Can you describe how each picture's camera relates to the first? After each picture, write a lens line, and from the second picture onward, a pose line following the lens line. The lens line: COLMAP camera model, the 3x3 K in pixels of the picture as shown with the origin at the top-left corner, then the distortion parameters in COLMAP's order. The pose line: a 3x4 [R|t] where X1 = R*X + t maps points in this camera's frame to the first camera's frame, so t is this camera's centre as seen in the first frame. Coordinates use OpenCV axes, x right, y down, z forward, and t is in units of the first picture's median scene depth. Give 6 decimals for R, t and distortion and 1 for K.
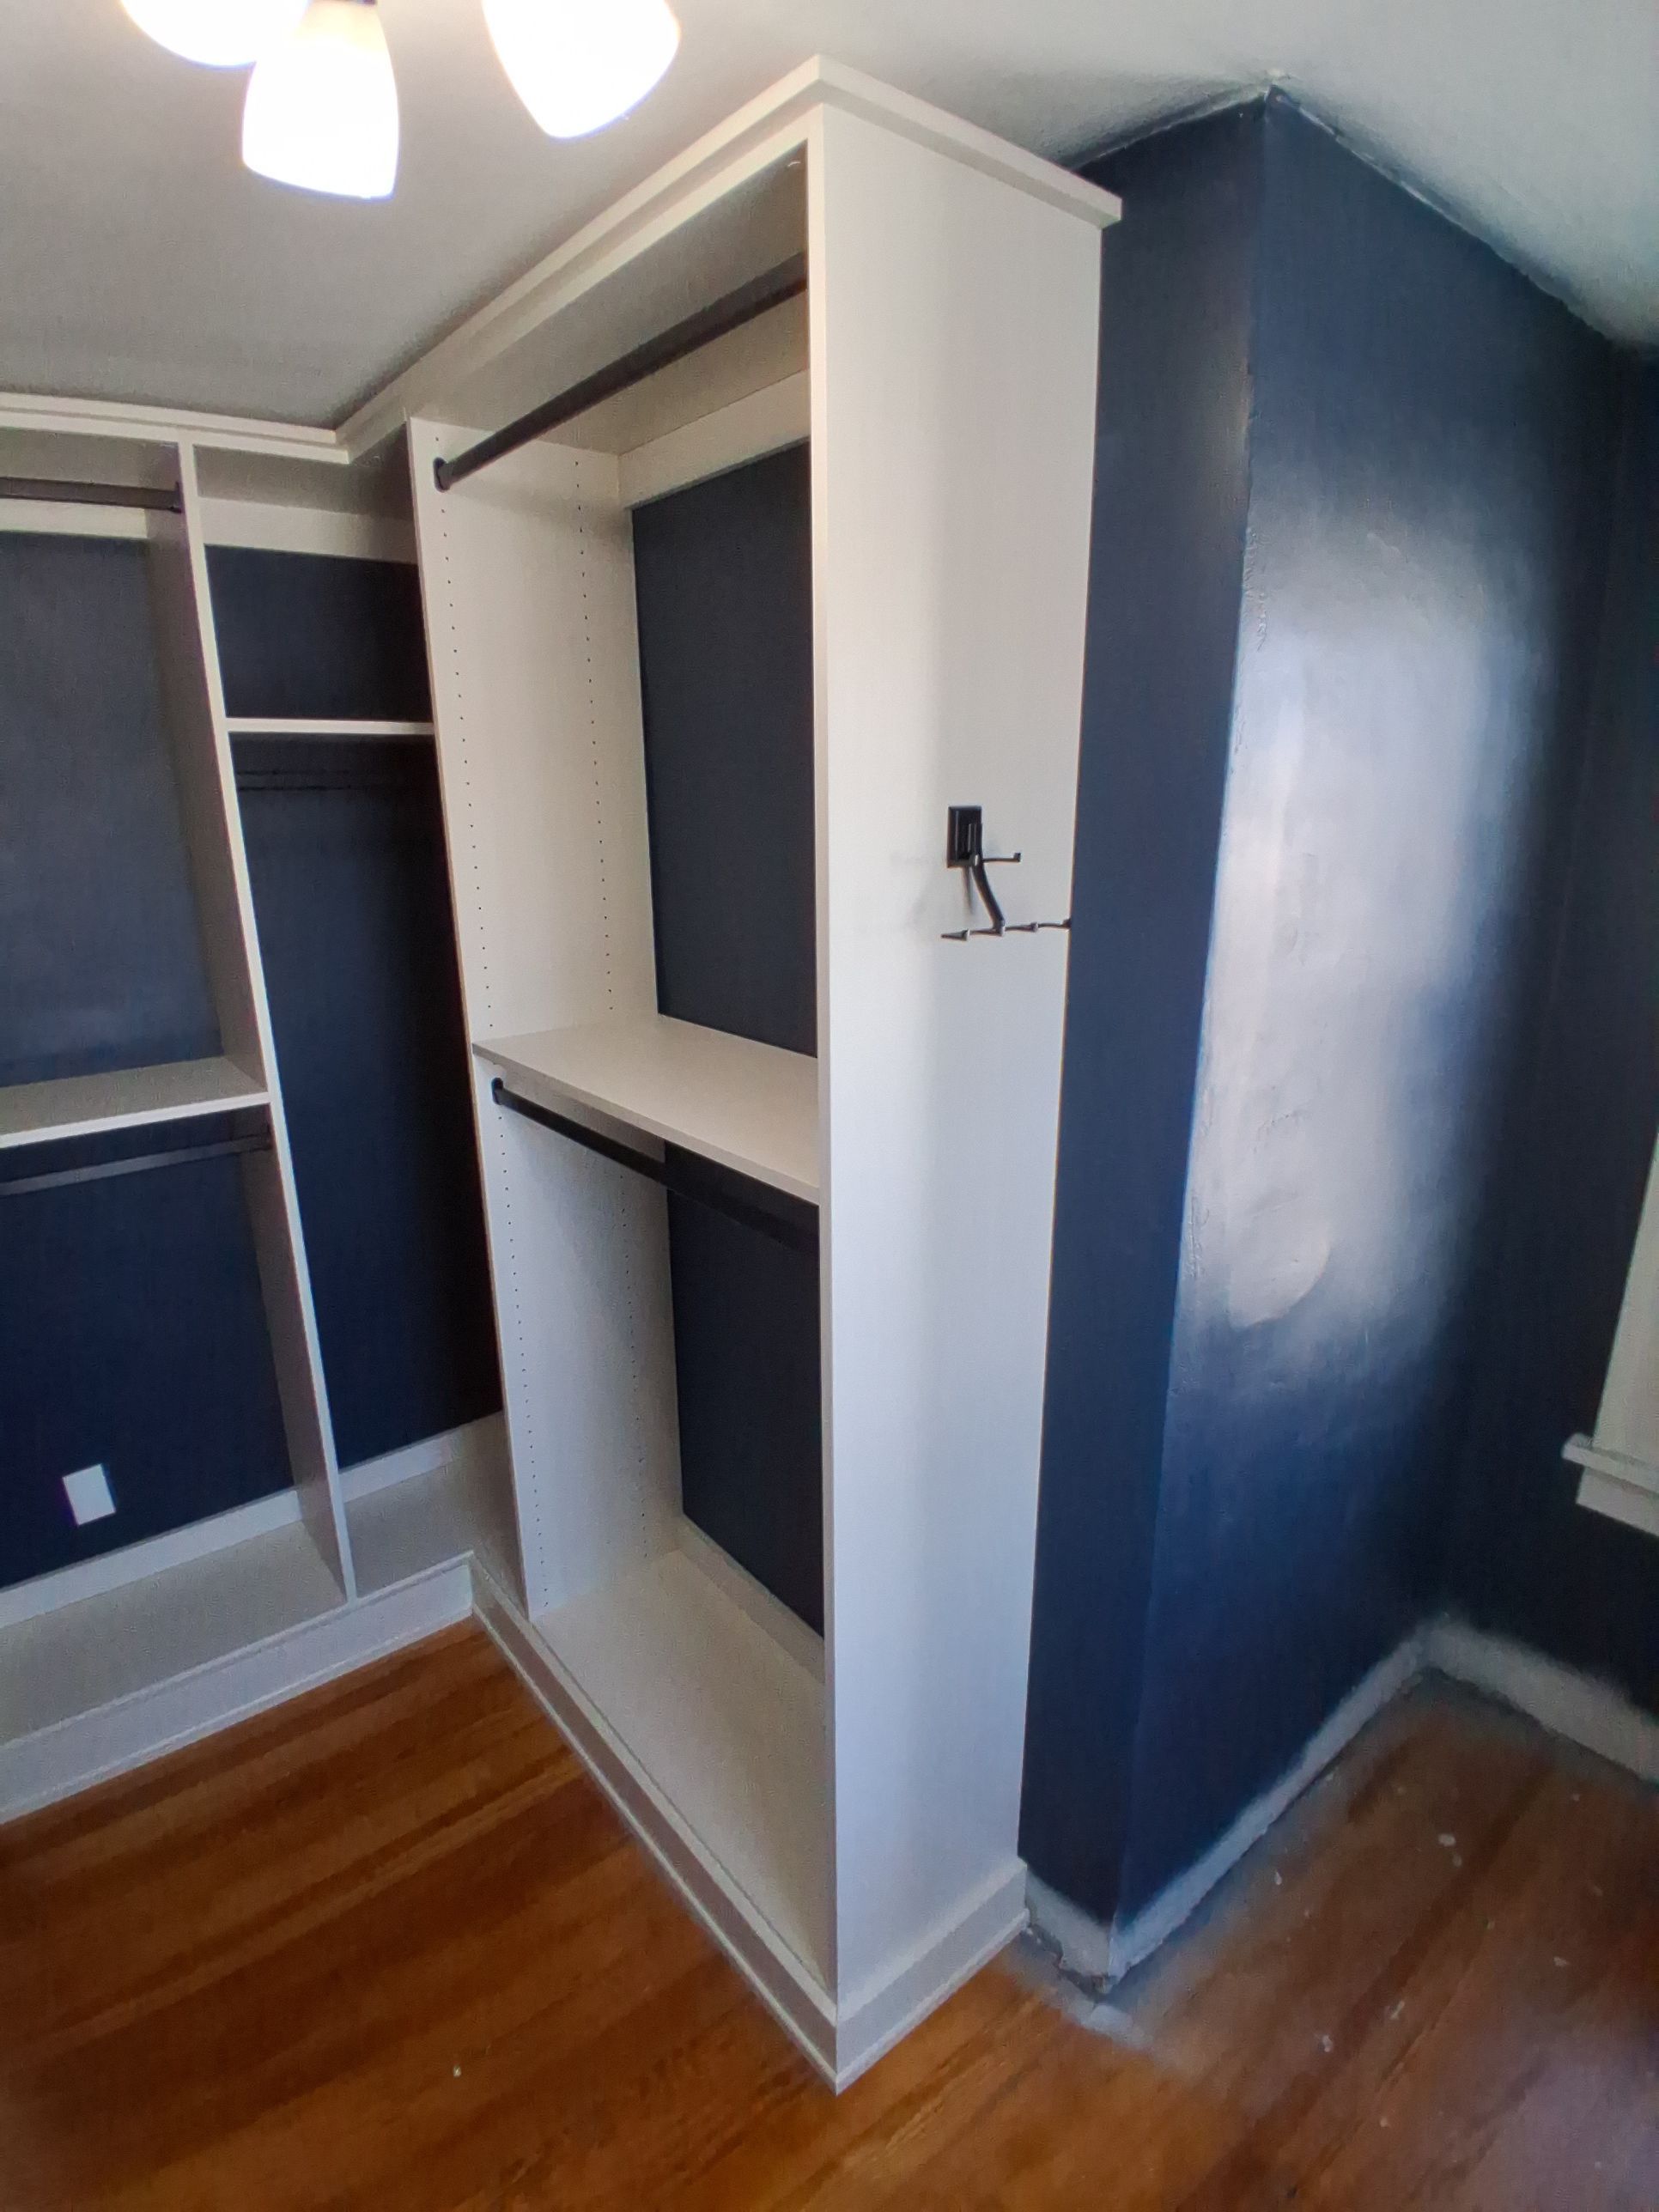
lens RADIAL K [[1121.1, 0, 815.4], [0, 1121.1, 1113.7], [0, 0, 1]] dist [0.031781, -0.065498]
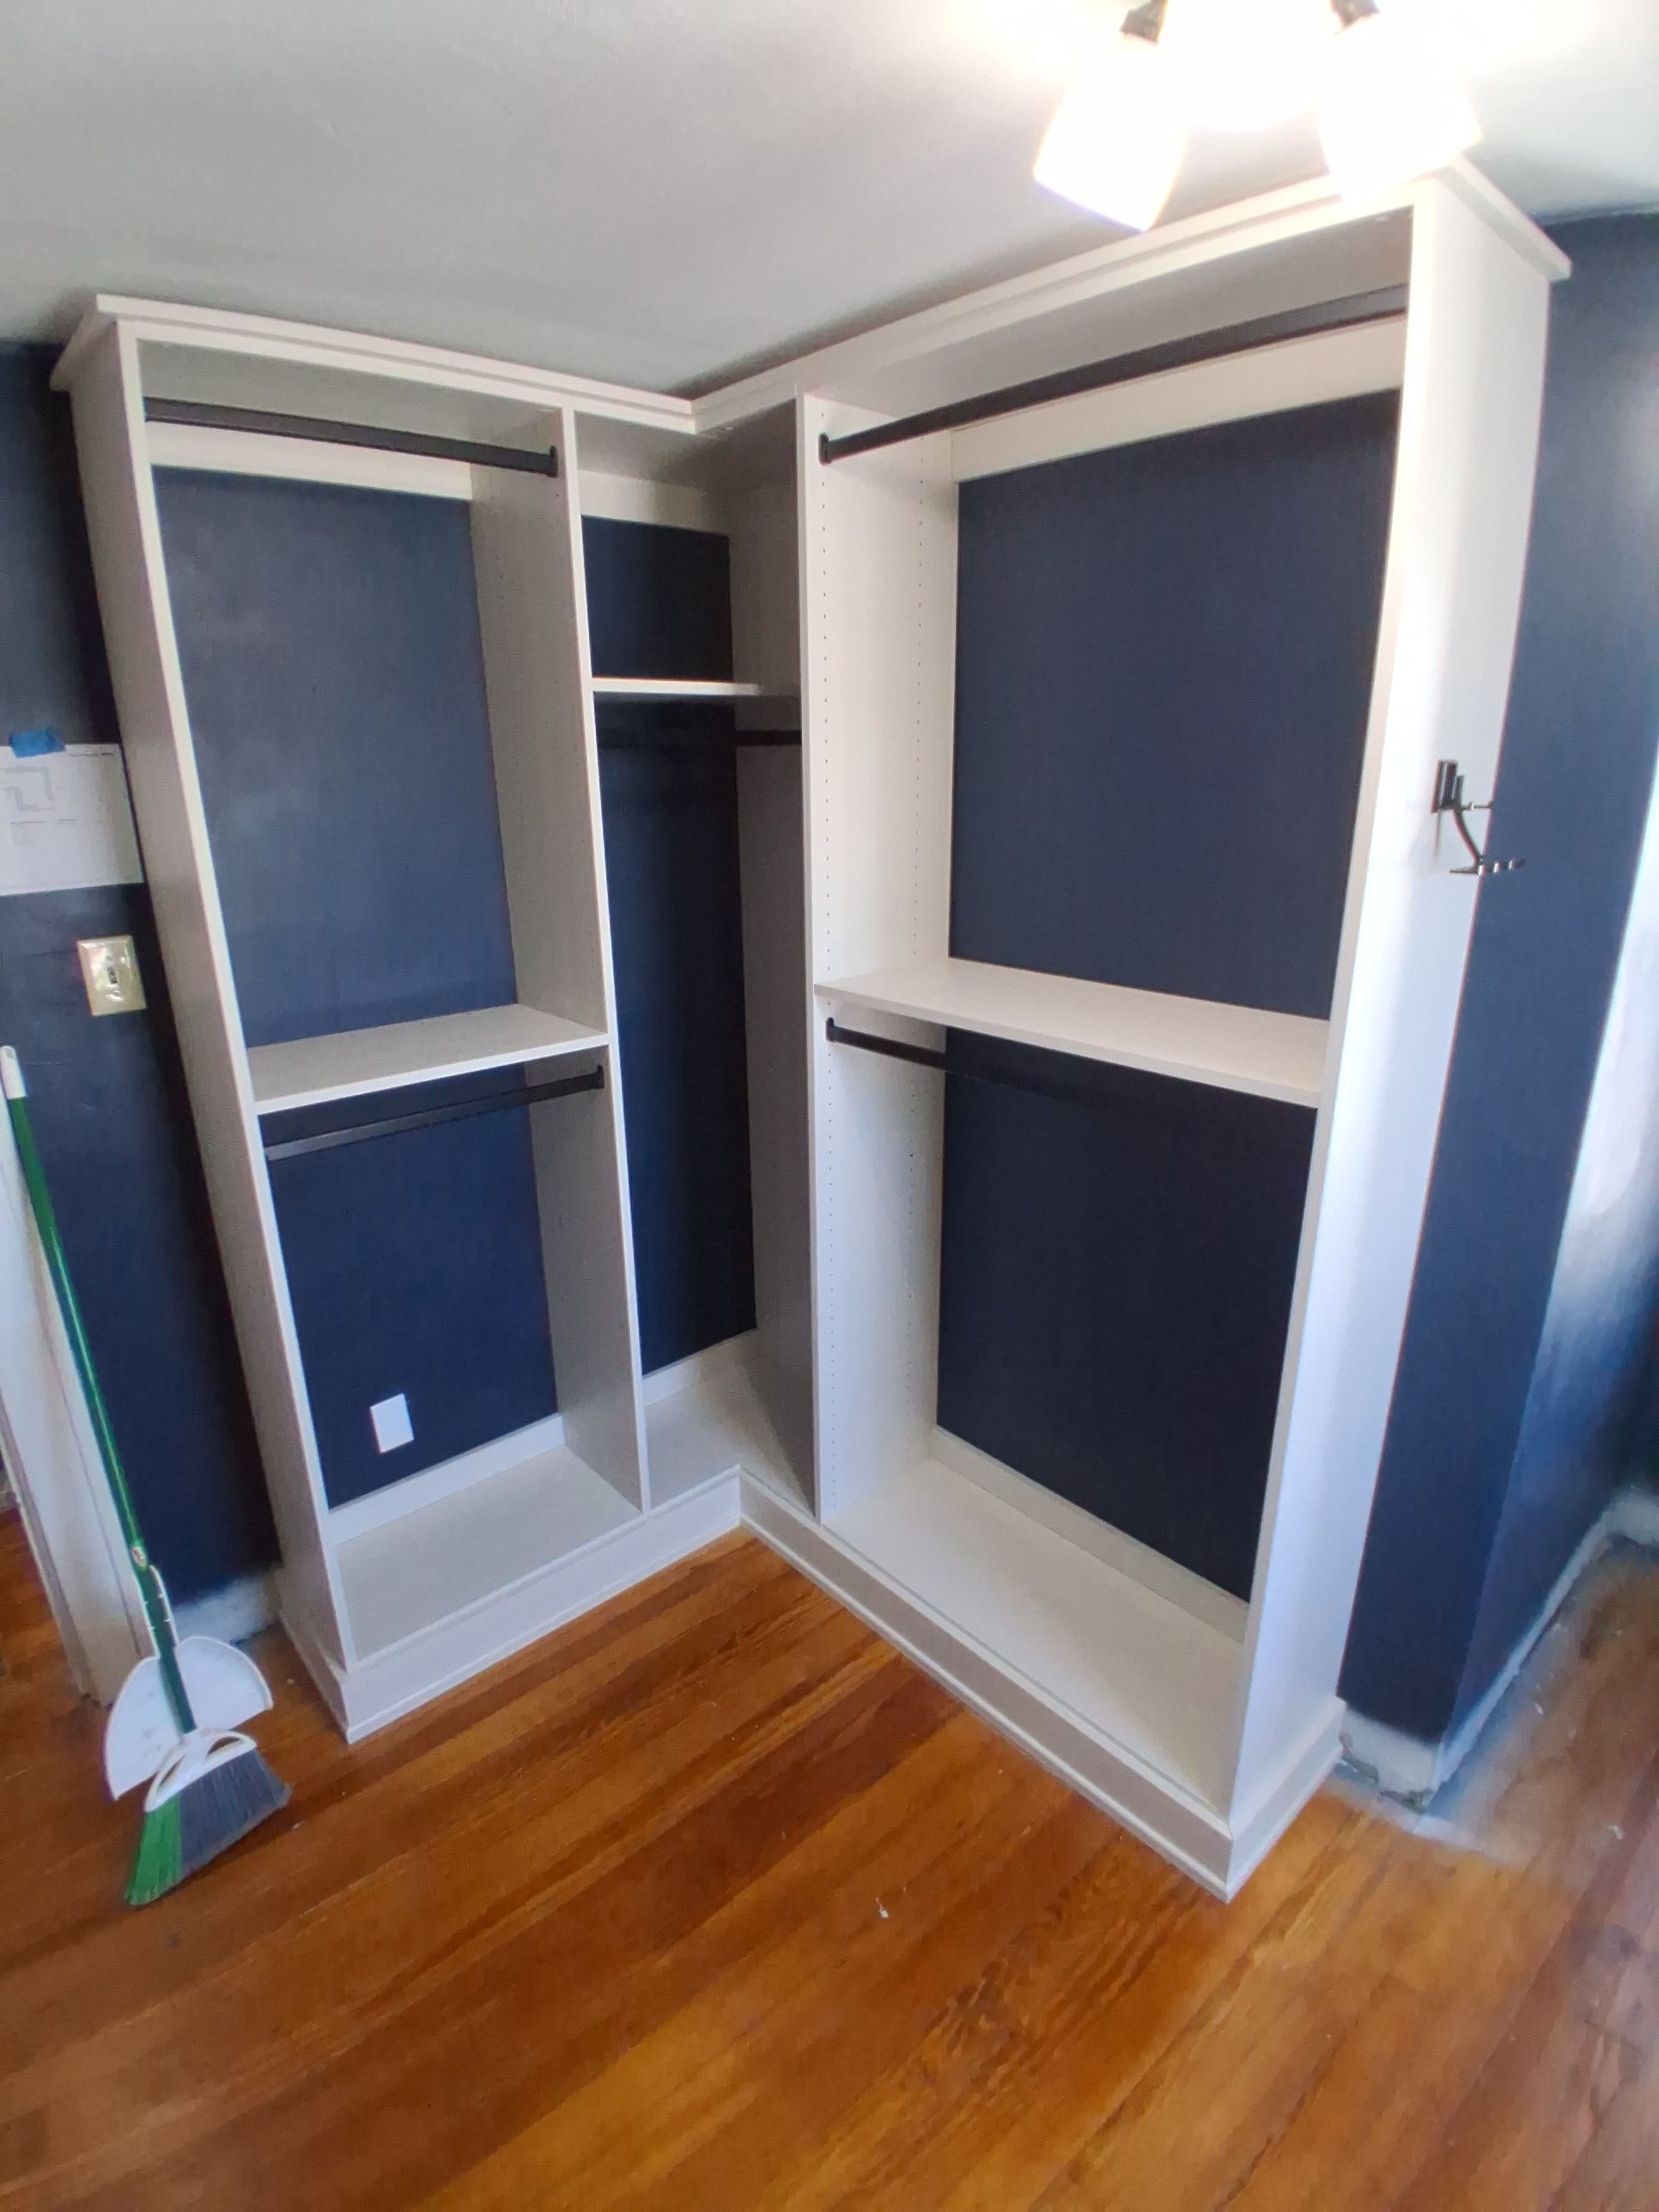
lens RADIAL K [[1121.1, 0, 815.4], [0, 1121.1, 1113.7], [0, 0, 1]] dist [0.031781, -0.065498]
pose [[0.998425, -0.013951, 0.054343, -0.391407], [0.012380, 0.999499, 0.029136, 0.031911], [-0.054722, -0.028417, 0.998097, -0.085316]]
